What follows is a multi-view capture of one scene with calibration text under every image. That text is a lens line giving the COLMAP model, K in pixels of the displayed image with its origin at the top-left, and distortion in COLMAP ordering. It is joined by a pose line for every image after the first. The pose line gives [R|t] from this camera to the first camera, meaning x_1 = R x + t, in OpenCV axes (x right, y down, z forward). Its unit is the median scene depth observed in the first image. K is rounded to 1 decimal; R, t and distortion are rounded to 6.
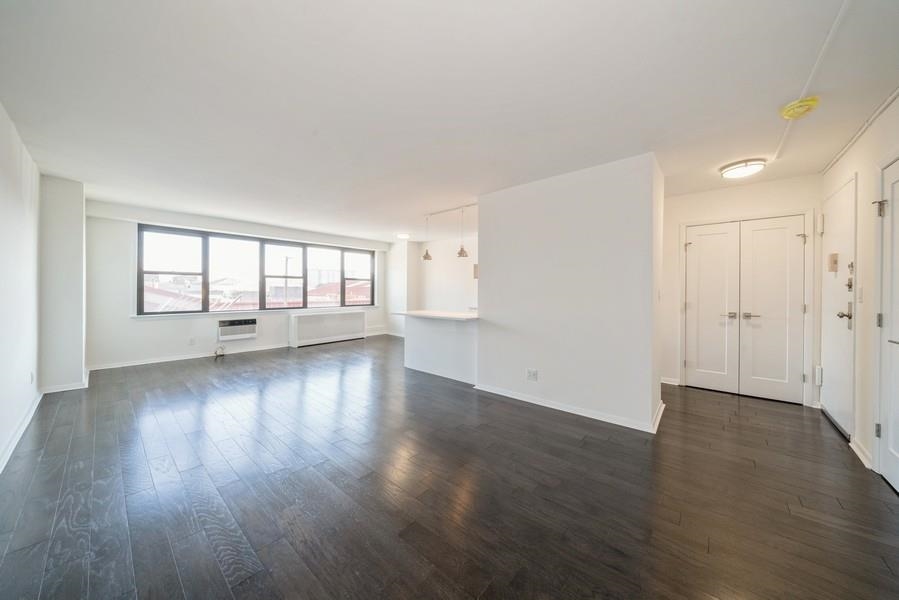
lens RADIAL K [[305.1, 0, 451.1], [0, 305.1, 294.2], [0, 0, 1]] dist [-0.001628, 0.000064]
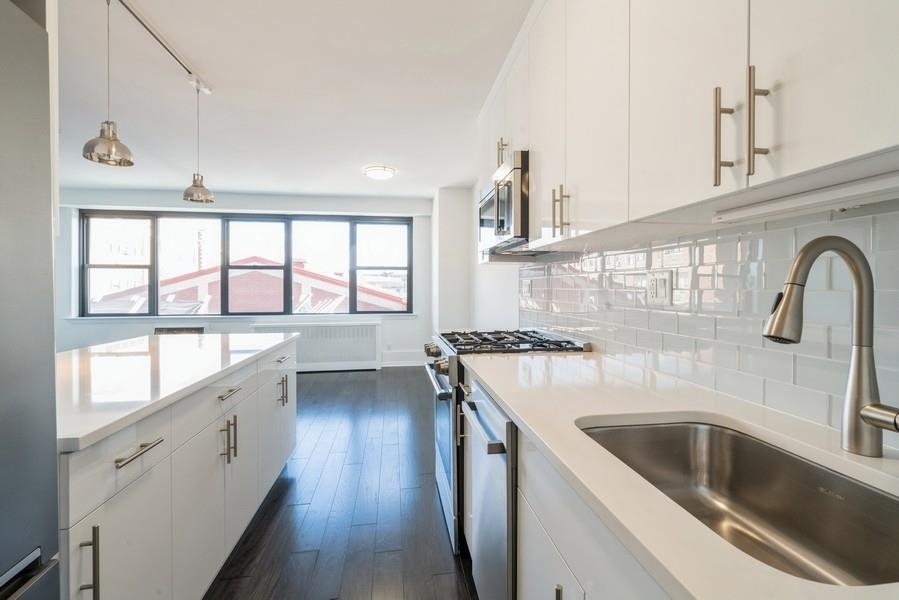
lens RADIAL K [[461.8, 0, 447.0], [0, 461.8, 297.2], [0, 0, 1]] dist [0.013842, 0.000578]
pose [[0.763225, 0.010254, -0.646052, 0.960045], [-0.004739, 0.999936, 0.010273, -0.007226], [0.646116, -0.004779, 0.763225, 1.049118]]
